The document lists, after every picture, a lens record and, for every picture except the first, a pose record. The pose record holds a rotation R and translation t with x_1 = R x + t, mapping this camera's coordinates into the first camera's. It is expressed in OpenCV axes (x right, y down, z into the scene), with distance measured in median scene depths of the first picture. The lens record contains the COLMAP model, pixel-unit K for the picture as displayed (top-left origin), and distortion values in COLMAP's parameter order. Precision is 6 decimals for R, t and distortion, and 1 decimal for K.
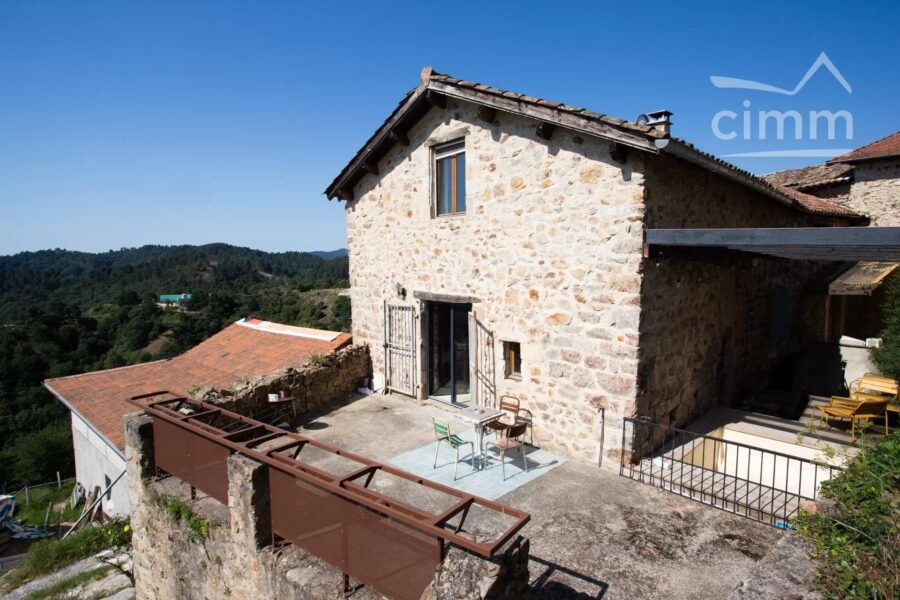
lens RADIAL K [[487.0, 0, 450.0], [0, 487.0, 300.0], [0, 0, 1]] dist [-0.074012, 0.049429]
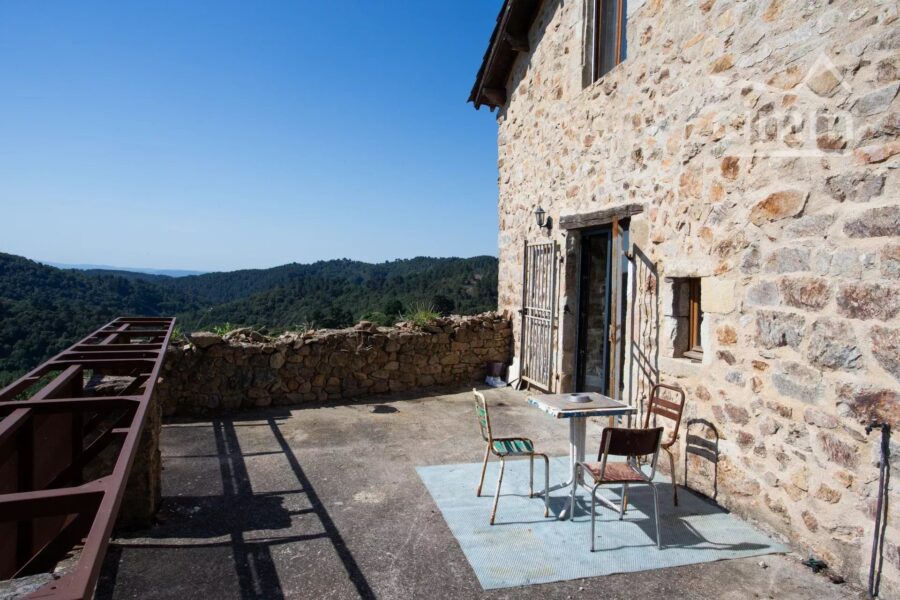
lens RADIAL K [[576.3, 0, 449.5], [0, 576.3, 295.6], [0, 0, 1]] dist [-0.061440, 0.059846]
pose [[0.871137, 0.046524, -0.488832, 0.204586], [-0.073005, 0.996709, -0.035240, 0.144542], [0.485584, 0.066386, 0.871666, 0.398621]]
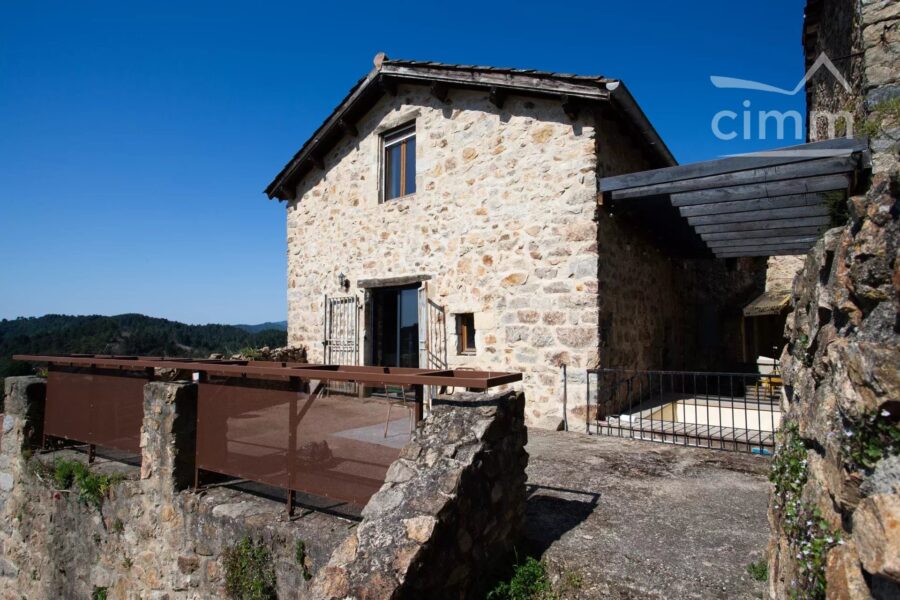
lens RADIAL K [[482.4, 0, 445.7], [0, 482.4, 299.1], [0, 0, 1]] dist [-0.070004, 0.039177]
pose [[0.990354, 0.015792, 0.137658, -0.042745], [0.006058, 0.987598, -0.156884, 0.212615], [-0.138429, 0.156205, 0.977976, 0.070900]]
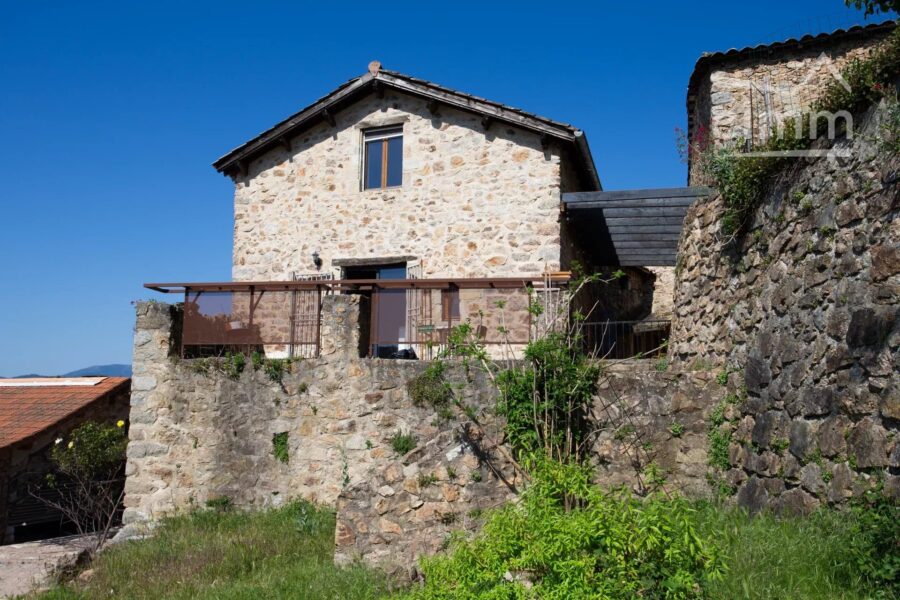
lens RADIAL K [[745.4, 0, 450.0], [0, 745.4, 300.0], [0, 0, 1]] dist [-0.010287, 0.000400]
pose [[0.884027, 0.081654, 0.460249, -0.733550], [0.022399, 0.976093, -0.216195, 0.526255], [-0.466899, 0.201431, 0.861064, -0.588500]]
